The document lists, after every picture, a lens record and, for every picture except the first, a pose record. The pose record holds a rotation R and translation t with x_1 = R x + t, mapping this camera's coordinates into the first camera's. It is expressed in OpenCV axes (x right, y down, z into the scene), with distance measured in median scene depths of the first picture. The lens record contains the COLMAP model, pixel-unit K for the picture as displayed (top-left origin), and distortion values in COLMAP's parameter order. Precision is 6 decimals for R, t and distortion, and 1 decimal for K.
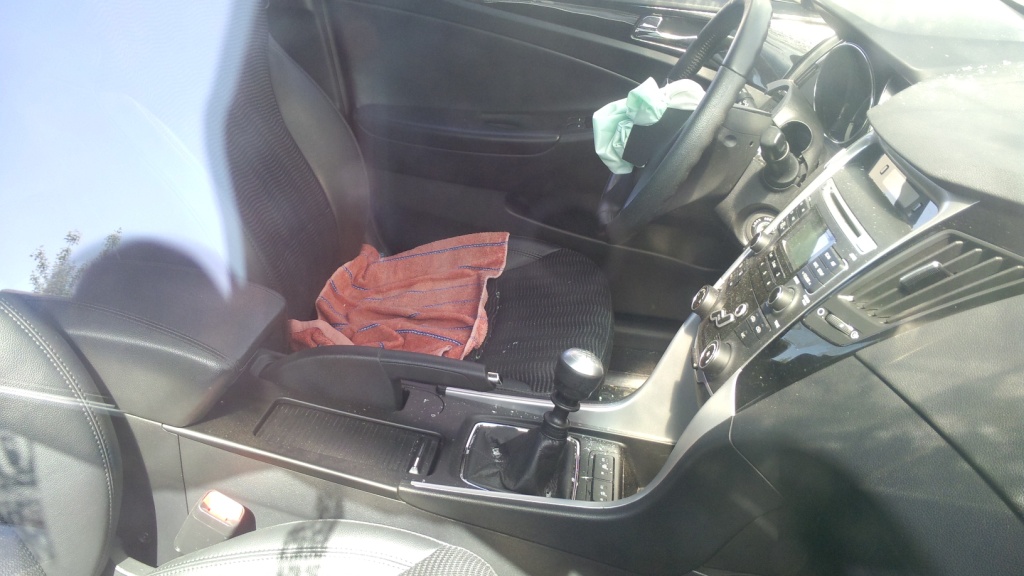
lens RADIAL K [[832.6, 0, 512.0], [0, 832.6, 288.0], [0, 0, 1]] dist [0.067211, -0.162745]
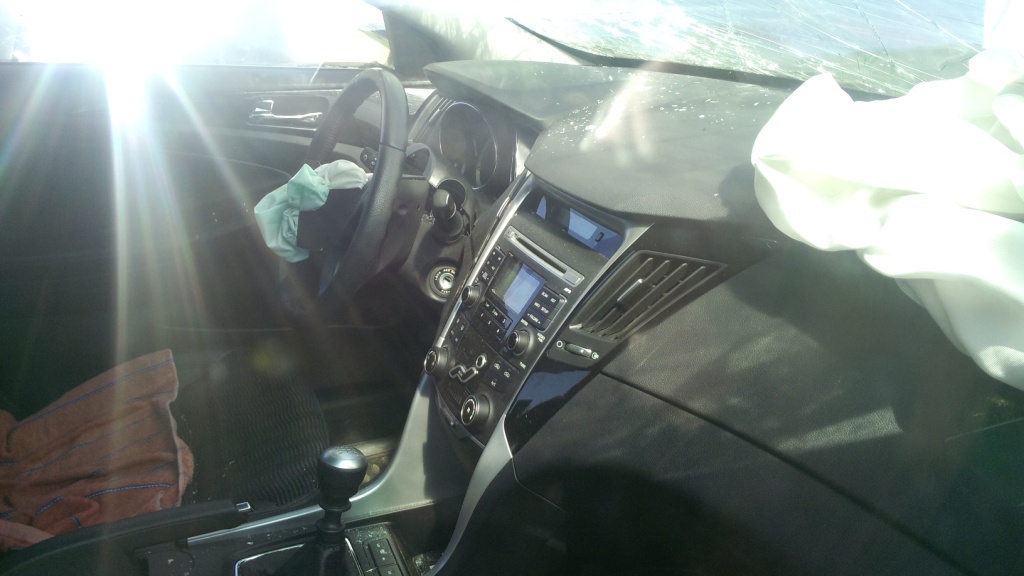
lens RADIAL K [[832.6, 0, 512.0], [0, 832.6, 288.0], [0, 0, 1]] dist [0.067211, -0.162745]
pose [[0.845957, -0.252506, 0.469677, -0.156490], [0.277350, 0.960620, 0.016899, -0.064466], [-0.455449, 0.115969, 0.882676, 0.015801]]
